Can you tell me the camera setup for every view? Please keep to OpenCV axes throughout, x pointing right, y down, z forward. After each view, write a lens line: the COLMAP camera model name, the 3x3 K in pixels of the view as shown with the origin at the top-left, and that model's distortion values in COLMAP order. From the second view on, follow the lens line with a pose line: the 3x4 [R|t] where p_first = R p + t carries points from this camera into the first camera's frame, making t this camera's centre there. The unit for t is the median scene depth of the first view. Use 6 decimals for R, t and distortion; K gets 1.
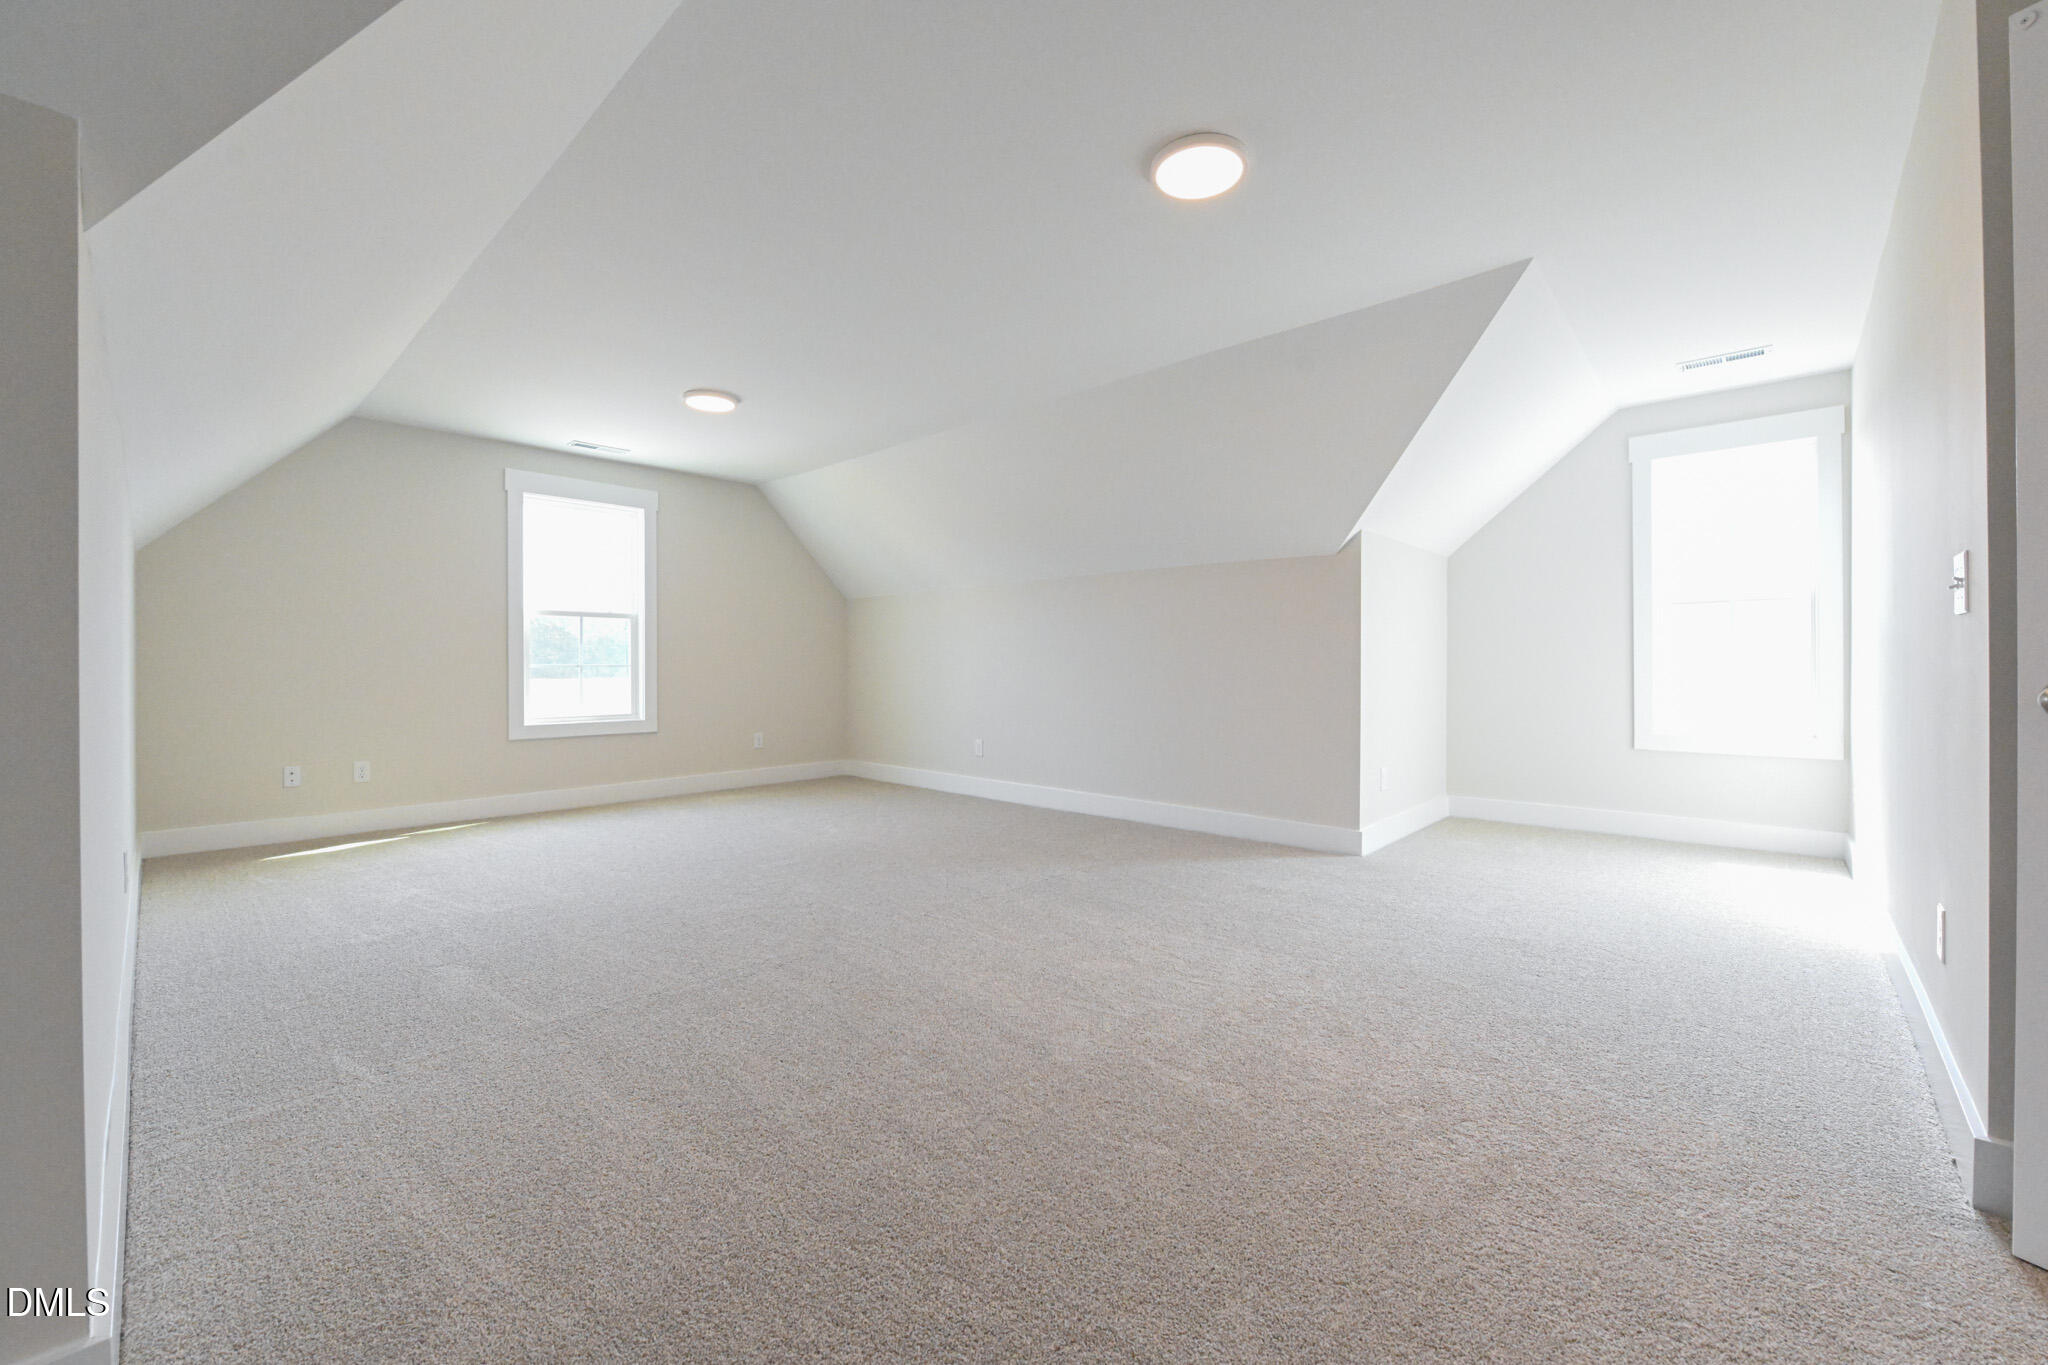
lens RADIAL K [[810.0, 0, 1017.2], [0, 810.0, 669.0], [0, 0, 1]] dist [-0.000704, 0.000007]
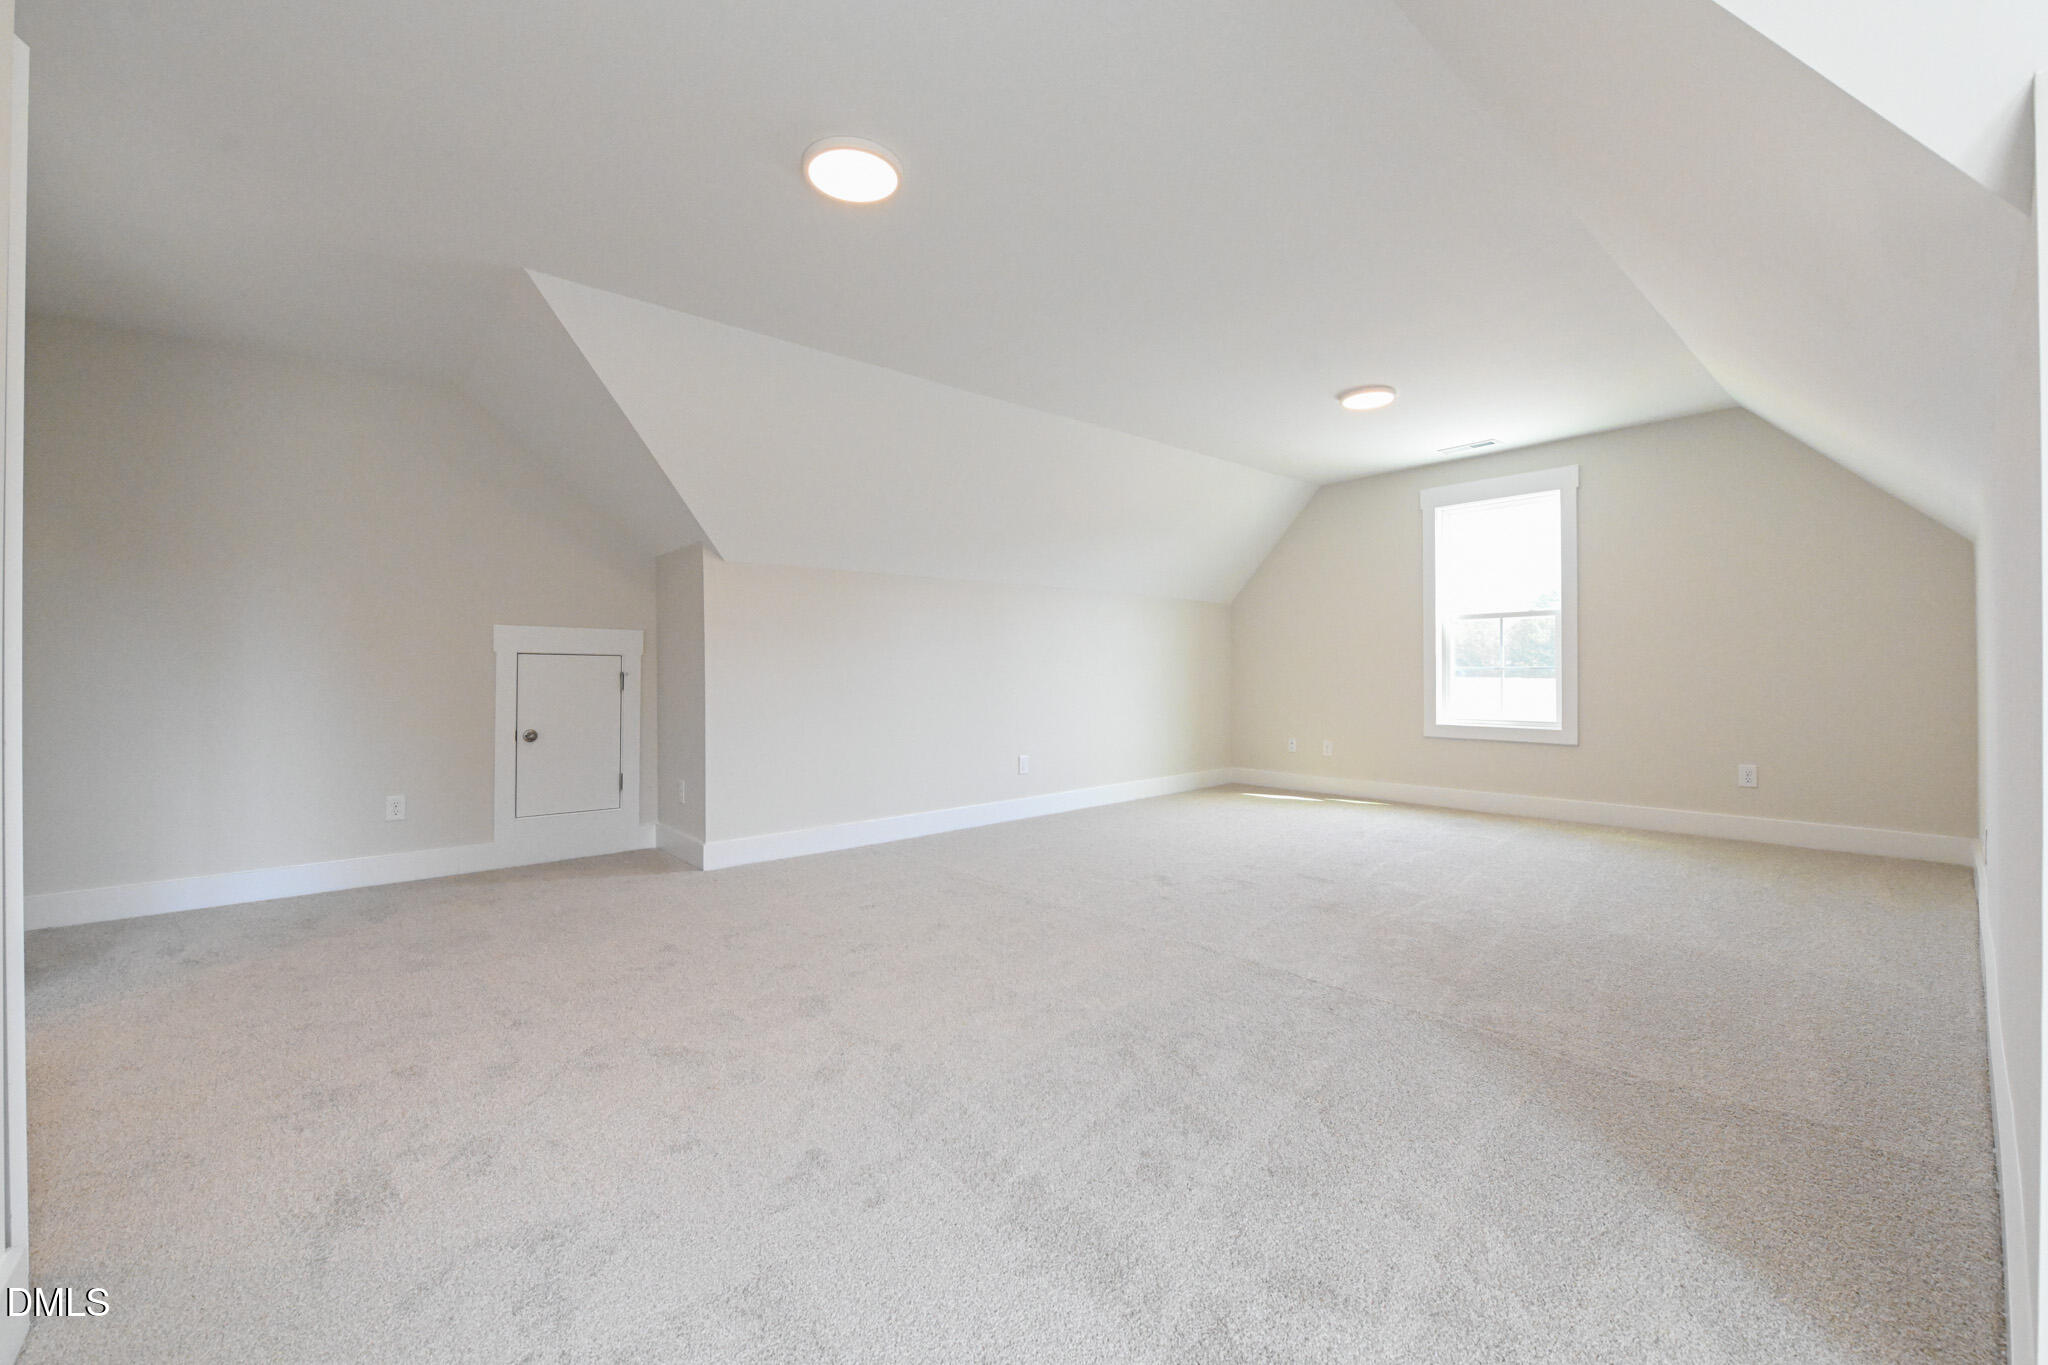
lens RADIAL K [[810.0, 0, 1017.2], [0, 810.0, 669.0], [0, 0, 1]] dist [-0.000704, 0.000007]
pose [[-0.106715, -0.003085, -0.994285, 0.502741], [0.005558, 0.999978, -0.003700, -0.002737], [0.994274, -0.005921, -0.106696, 0.540063]]
